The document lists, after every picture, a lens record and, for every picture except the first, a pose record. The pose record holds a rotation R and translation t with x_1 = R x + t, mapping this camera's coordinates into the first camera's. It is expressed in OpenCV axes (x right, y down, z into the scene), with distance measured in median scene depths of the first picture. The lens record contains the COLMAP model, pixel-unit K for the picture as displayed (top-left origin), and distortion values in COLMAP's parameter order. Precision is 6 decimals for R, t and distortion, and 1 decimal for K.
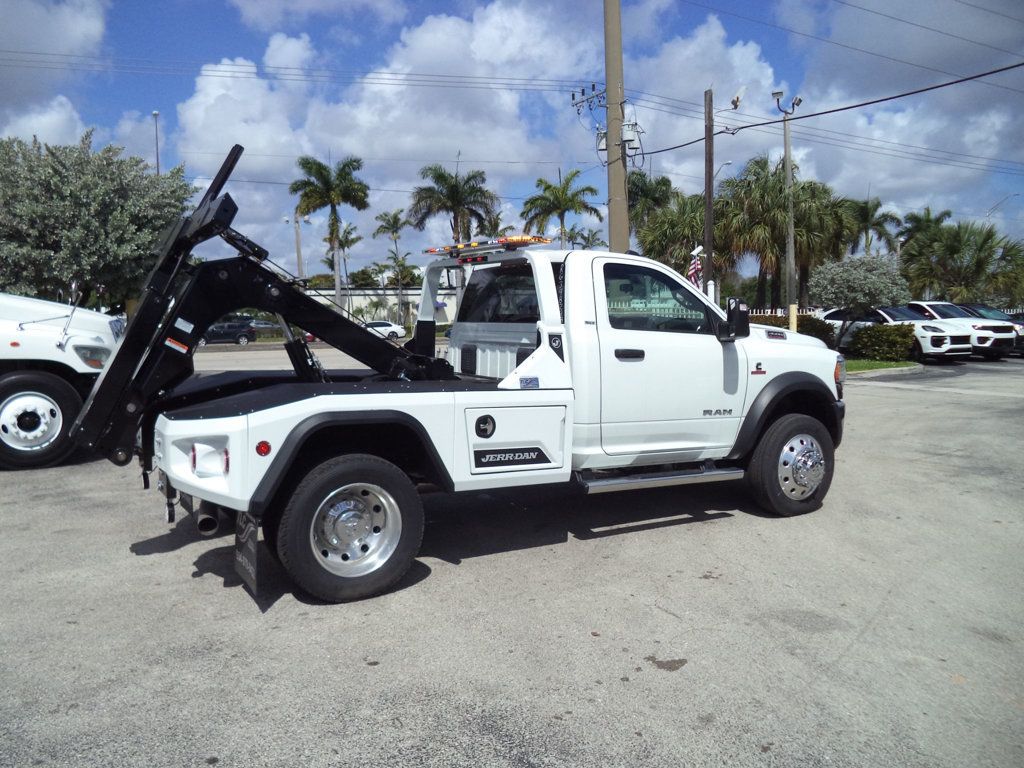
lens RADIAL K [[858.8, 0, 496.6], [0, 858.8, 400.1], [0, 0, 1]] dist [-0.049029, -0.004093]
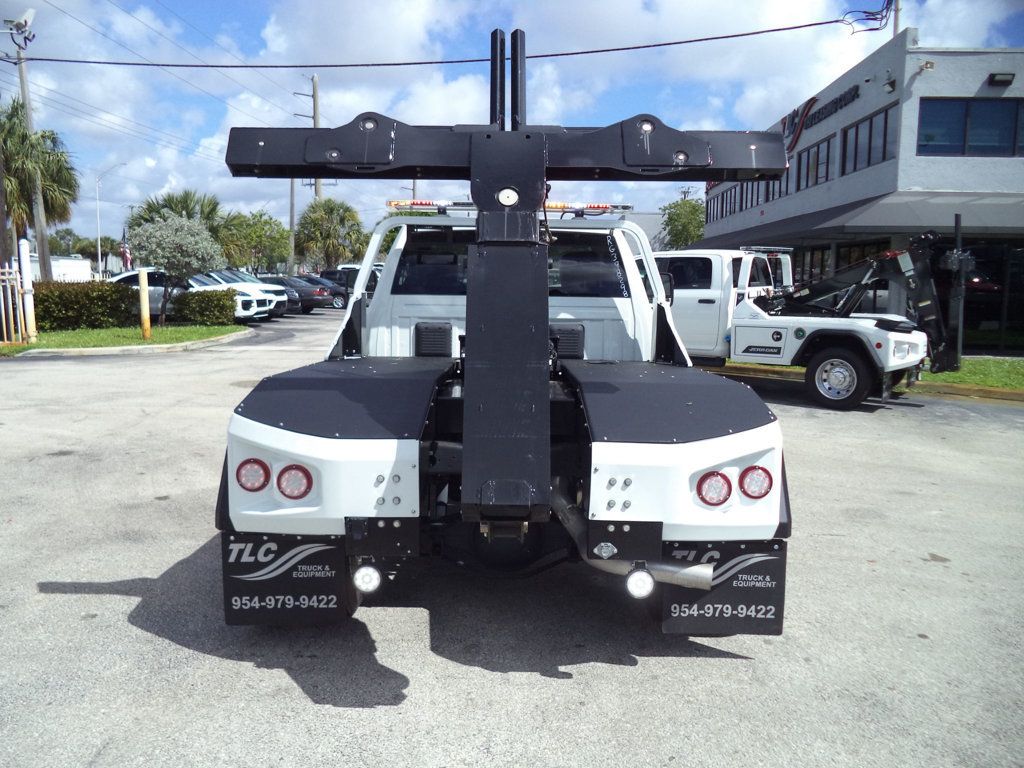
lens RADIAL K [[848.0, 0, 525.4], [0, 848.0, 383.2], [0, 0, 1]] dist [-0.026944, -0.004556]
pose [[0.486247, -0.100479, 0.868025, -0.249945], [0.076281, 0.994456, 0.072383, -0.022367], [-0.870485, 0.031018, 0.491216, 0.182400]]
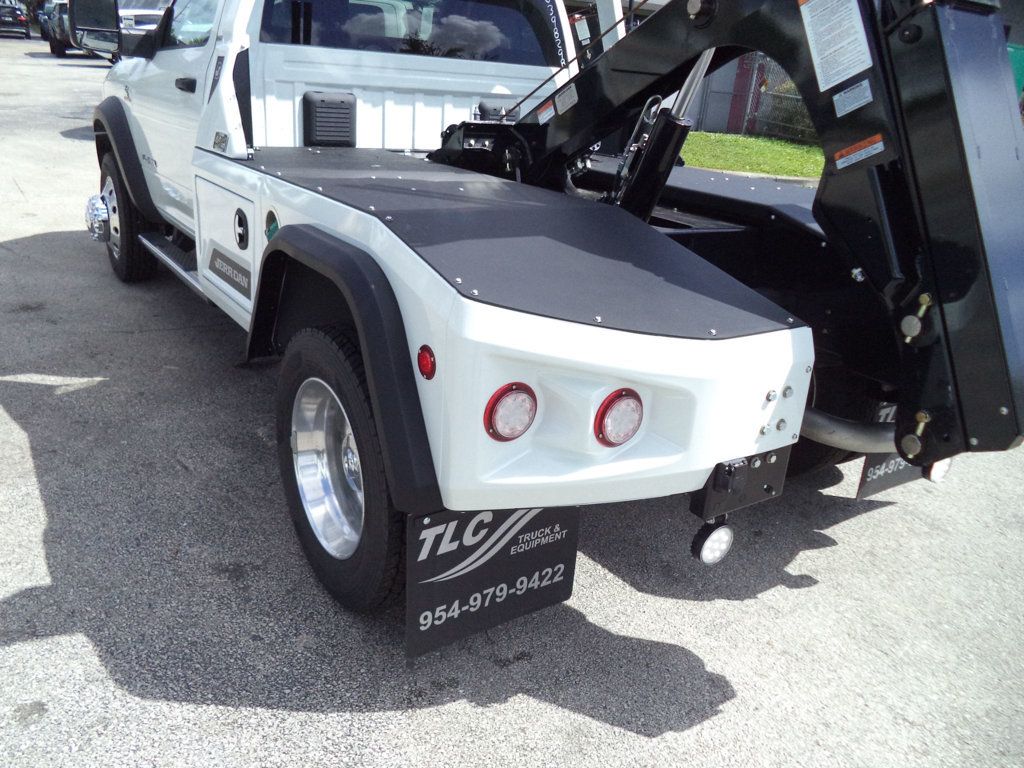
lens RADIAL K [[834.0, 0, 513.3], [0, 834.0, 386.9], [0, 0, 1]] dist [-0.018276, -0.002219]
pose [[-0.079279, -0.375933, 0.923249, -0.211816], [0.015317, 0.925596, 0.378204, -0.033118], [-0.996735, 0.044125, -0.067623, 0.325843]]
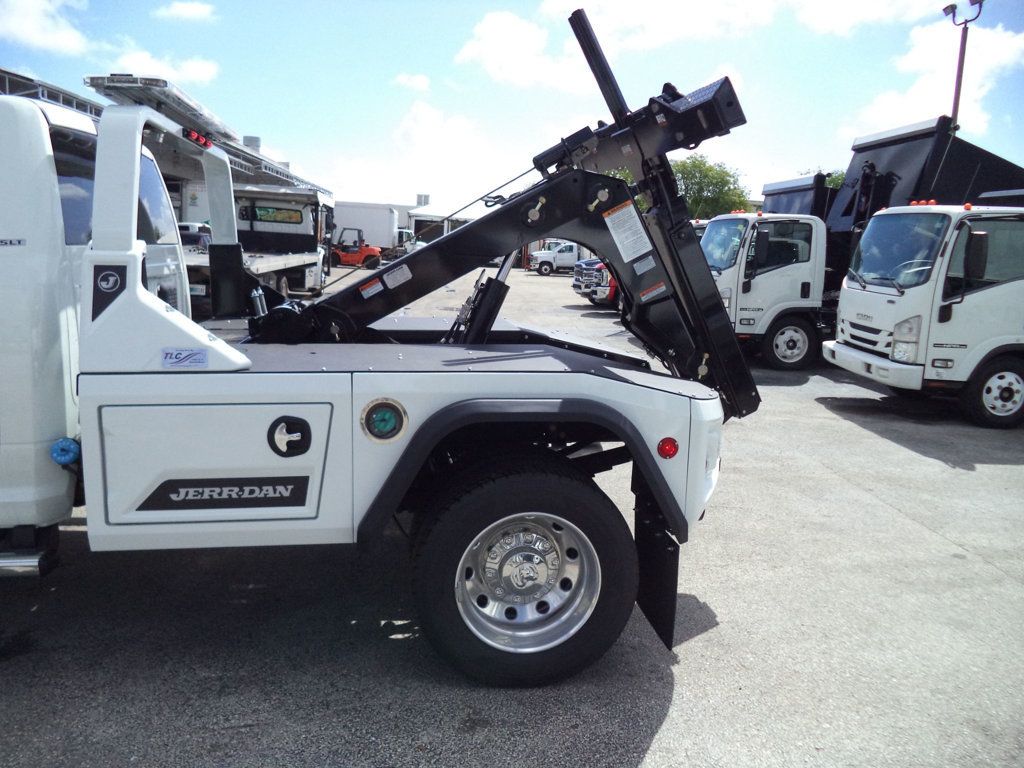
lens RADIAL K [[834.0, 0, 513.3], [0, 834.0, 386.9], [0, 0, 1]] dist [-0.018276, -0.002219]
pose [[-0.935041, -0.104476, 0.338795, -0.146113], [-0.013694, 0.965525, 0.259950, -0.050248], [-0.354274, 0.238425, -0.904236, 0.476115]]
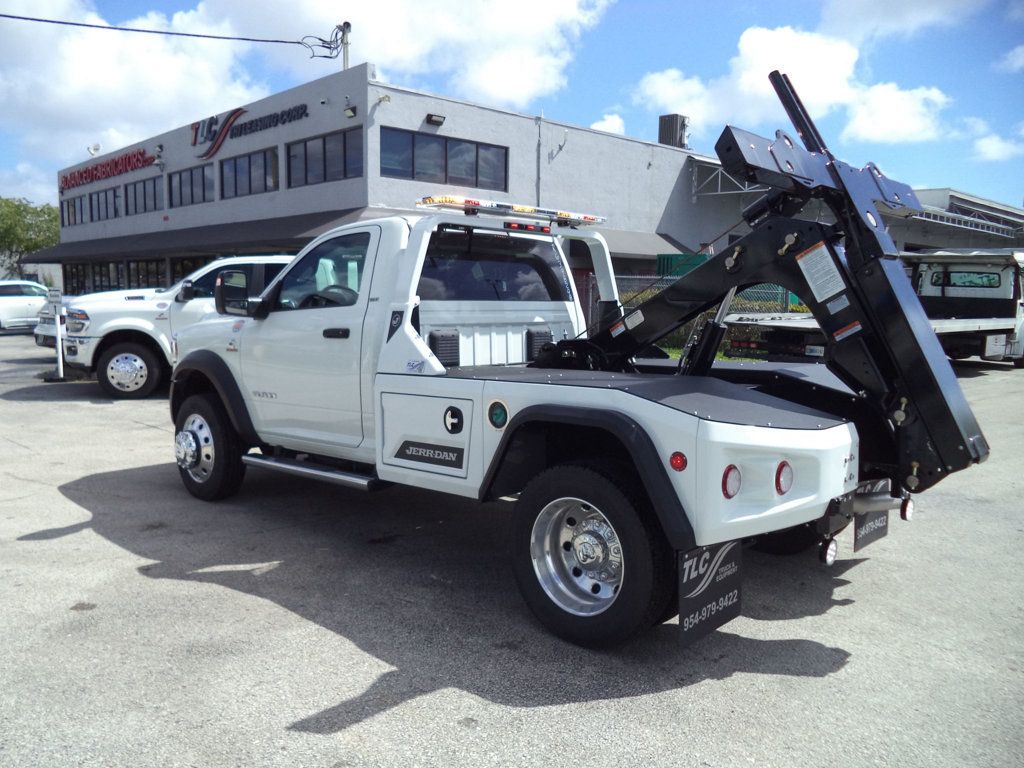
lens RADIAL K [[839.2, 0, 512.0], [0, 839.2, 384.0], [0, 0, 1]] dist [-0.040968, 0.000851]
pose [[-0.302705, -0.103475, 0.947451, -0.272827], [0.087186, 0.986915, 0.135640, -0.041775], [-0.949088, 0.123663, -0.289722, 0.409850]]
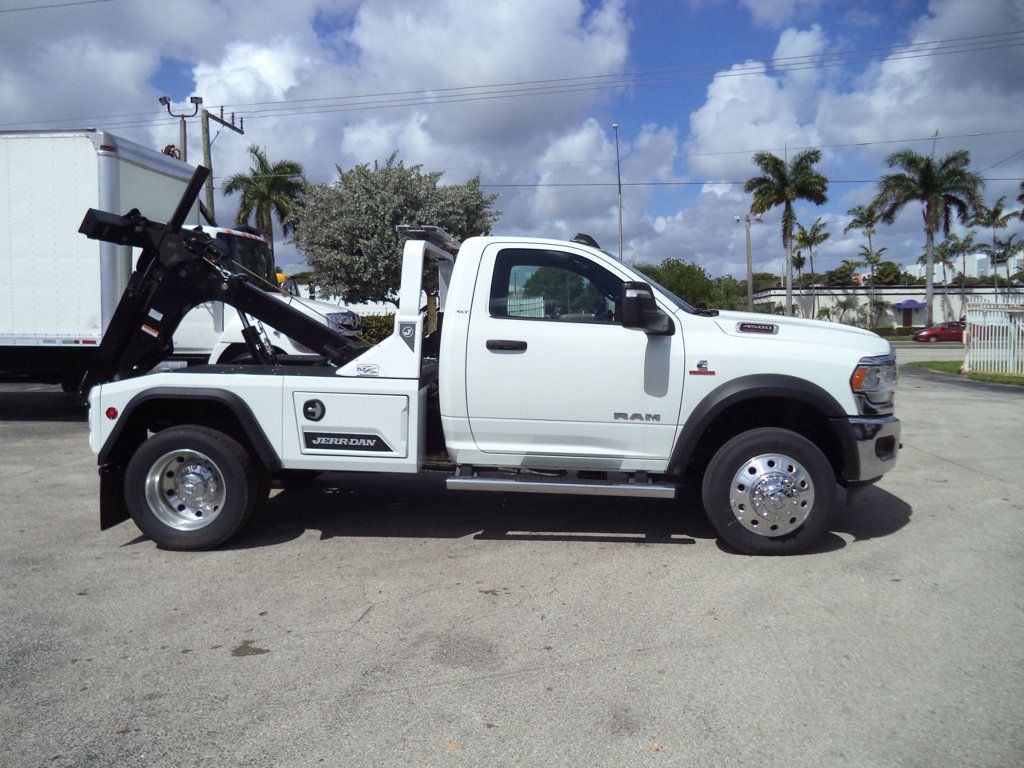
lens RADIAL K [[857.3, 0, 512.7], [0, 857.3, 405.4], [0, 0, 1]] dist [-0.035239, 0.003498]
pose [[0.832884, 0.057718, -0.550430, 0.199076], [-0.055608, 0.998242, 0.020533, -0.002520], [0.550648, 0.013507, 0.834629, 0.068167]]
